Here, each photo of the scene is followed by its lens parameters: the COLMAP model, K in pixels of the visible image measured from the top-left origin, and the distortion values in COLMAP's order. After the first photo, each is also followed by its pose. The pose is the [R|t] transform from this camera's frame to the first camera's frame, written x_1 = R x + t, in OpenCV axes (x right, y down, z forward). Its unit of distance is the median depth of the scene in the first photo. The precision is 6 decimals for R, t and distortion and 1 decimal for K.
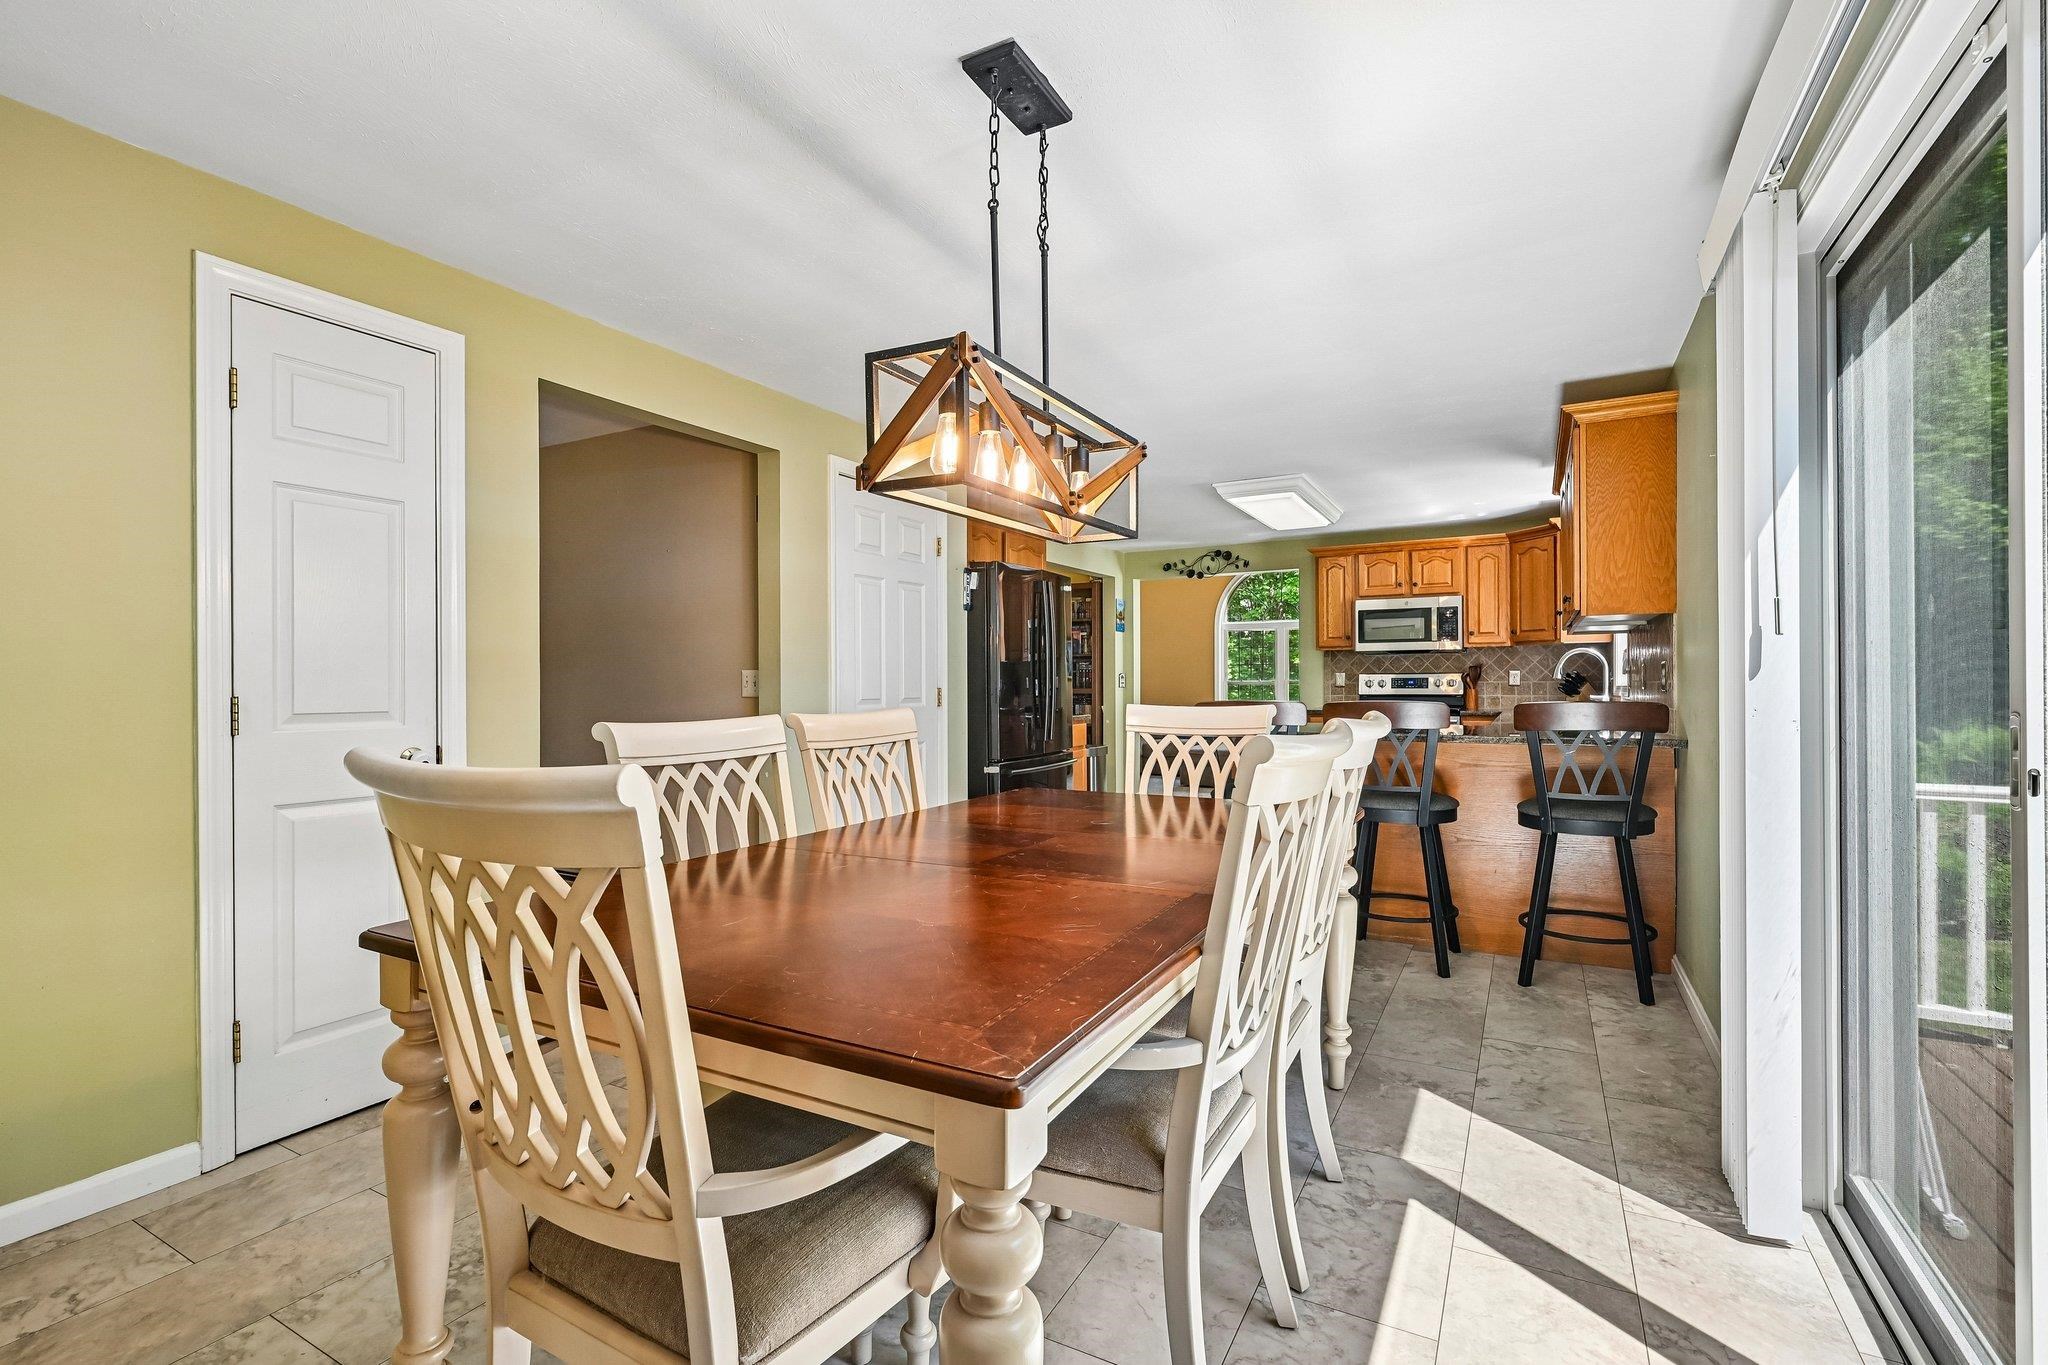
lens RADIAL K [[919.5, 0, 1020.6], [0, 919.5, 685.6], [0, 0, 1]] dist [0.001594, 0.001677]
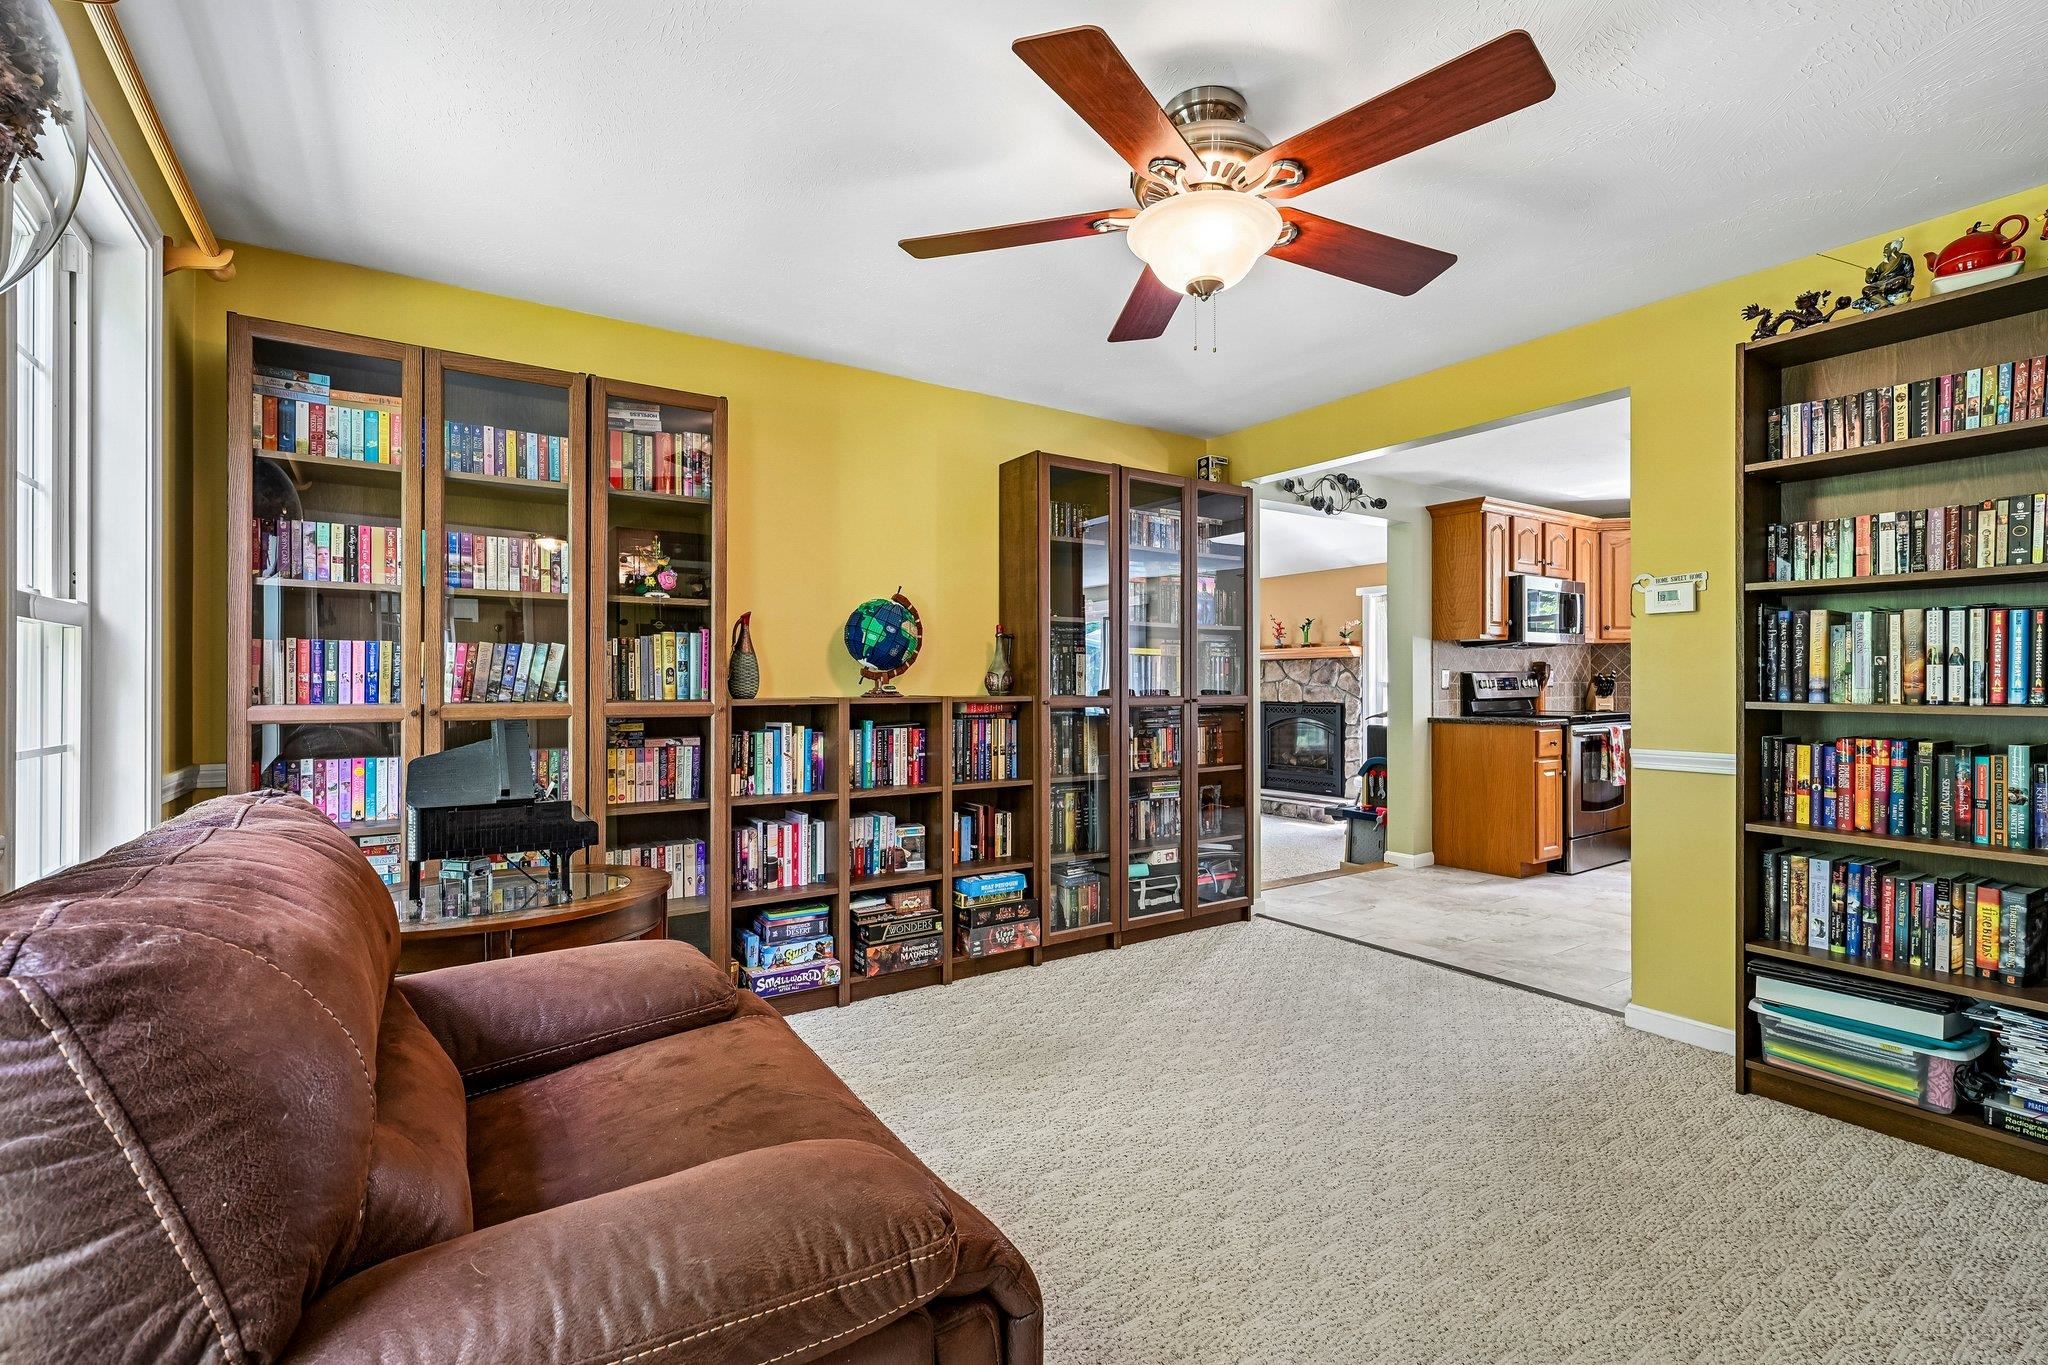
lens RADIAL K [[919.5, 0, 1026.6], [0, 919.5, 685.5], [0, 0, 1]] dist [0.001594, 0.001677]
pose [[0.446160, 0.001303, 0.894952, -0.511106], [0.007374, 0.999960, -0.005131, -0.000244], [-0.894923, 0.008889, 0.446133, 1.040602]]
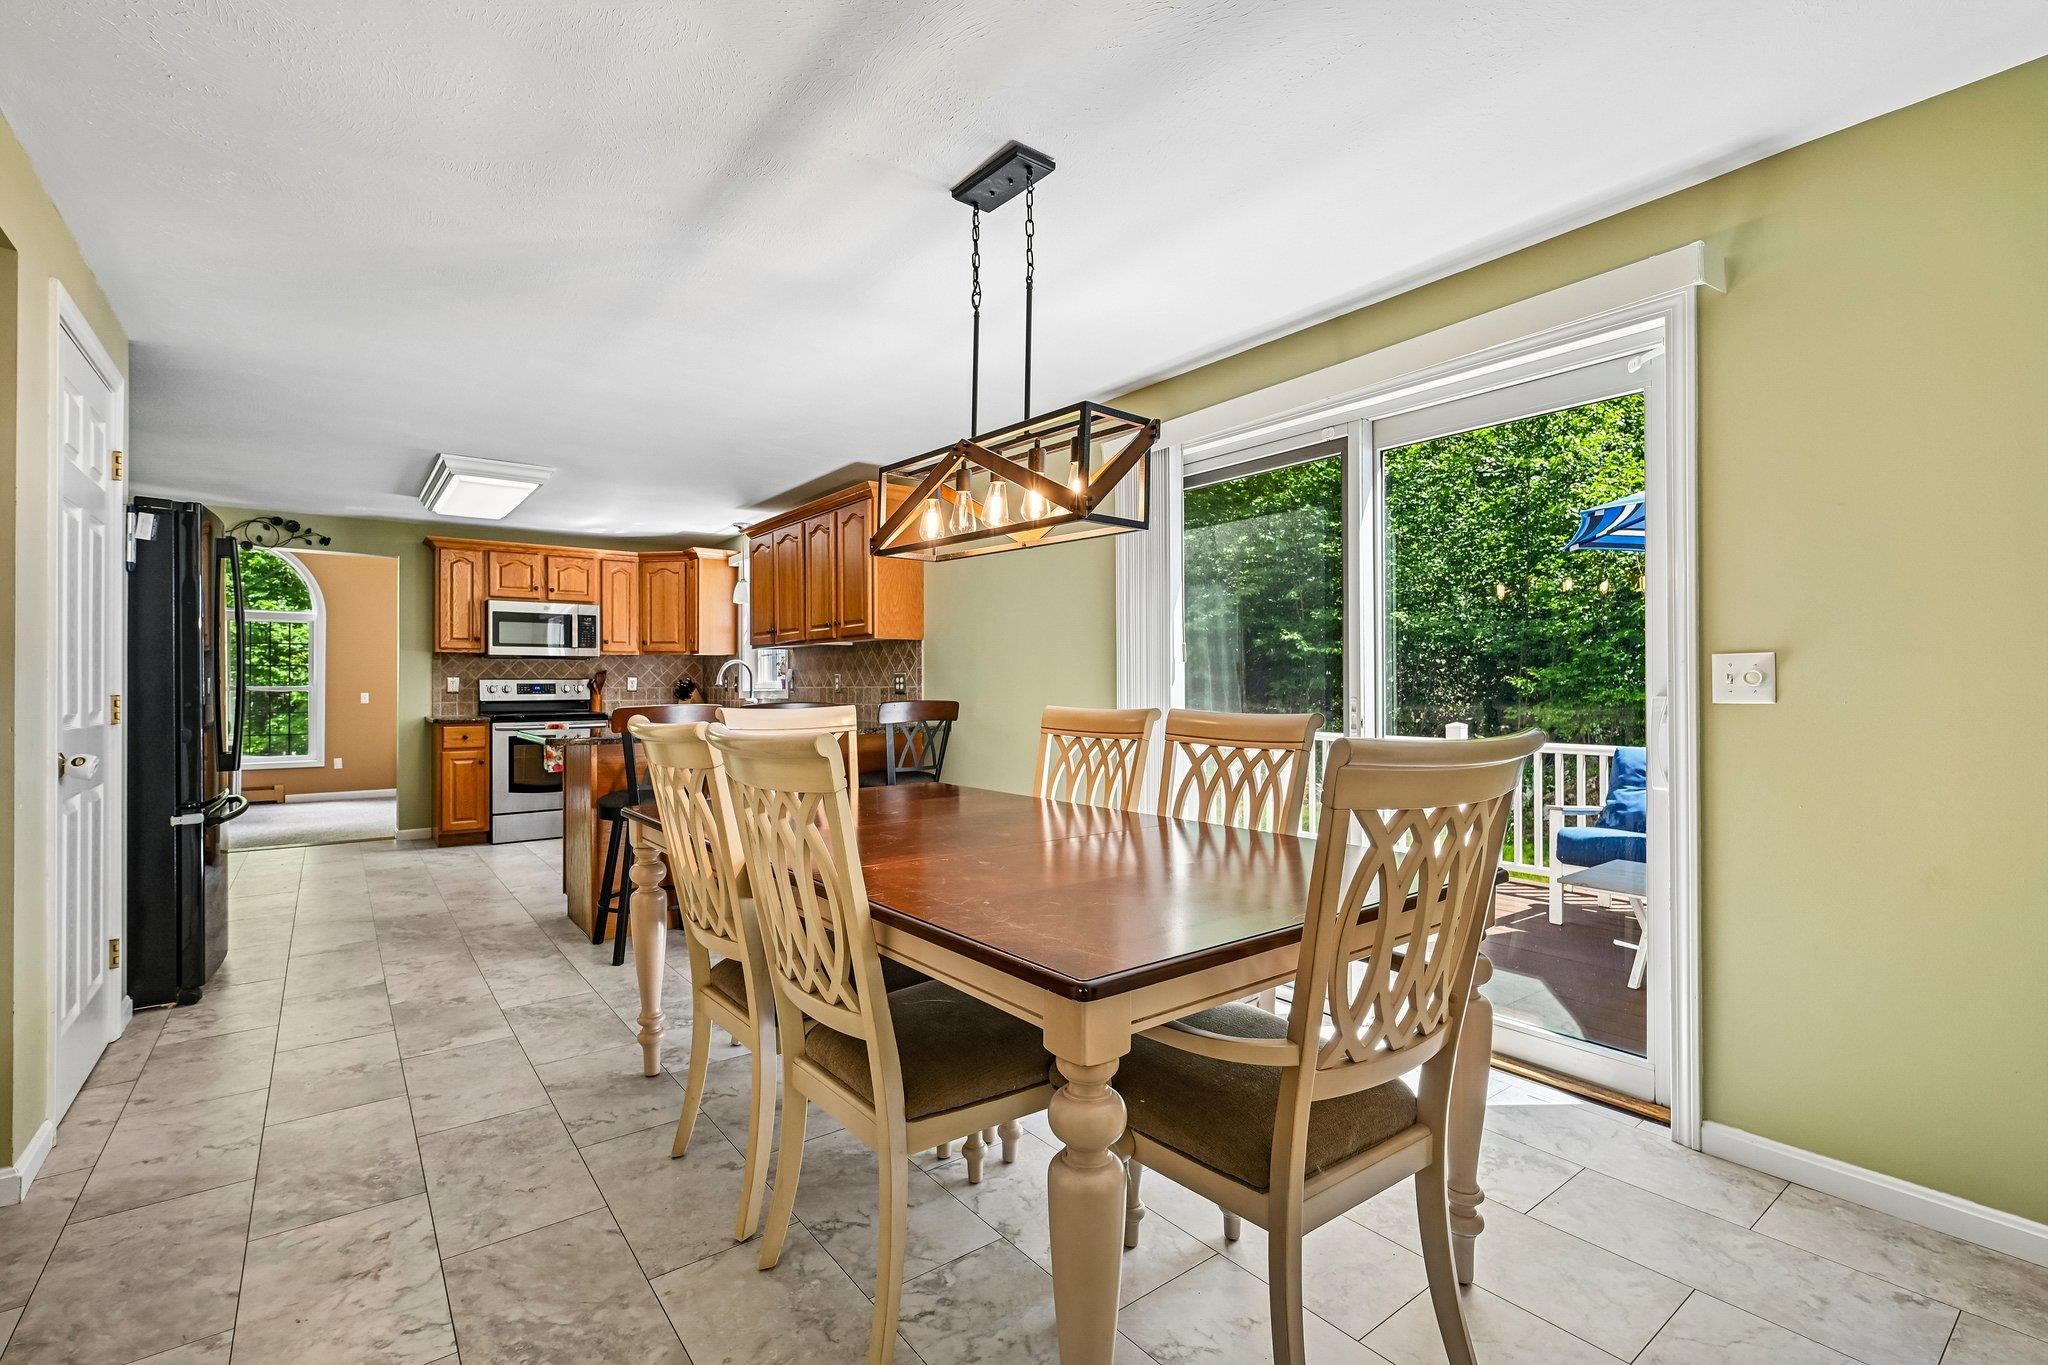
lens RADIAL K [[919.5, 0, 1020.1], [0, 919.5, 685.9], [0, 0, 1]] dist [0.001594, 0.001677]
pose [[0.403325, 0.003509, 0.915050, -0.275022], [0.002958, 0.999982, -0.005138, 0.000708], [-0.915052, 0.004779, 0.403308, 0.132356]]
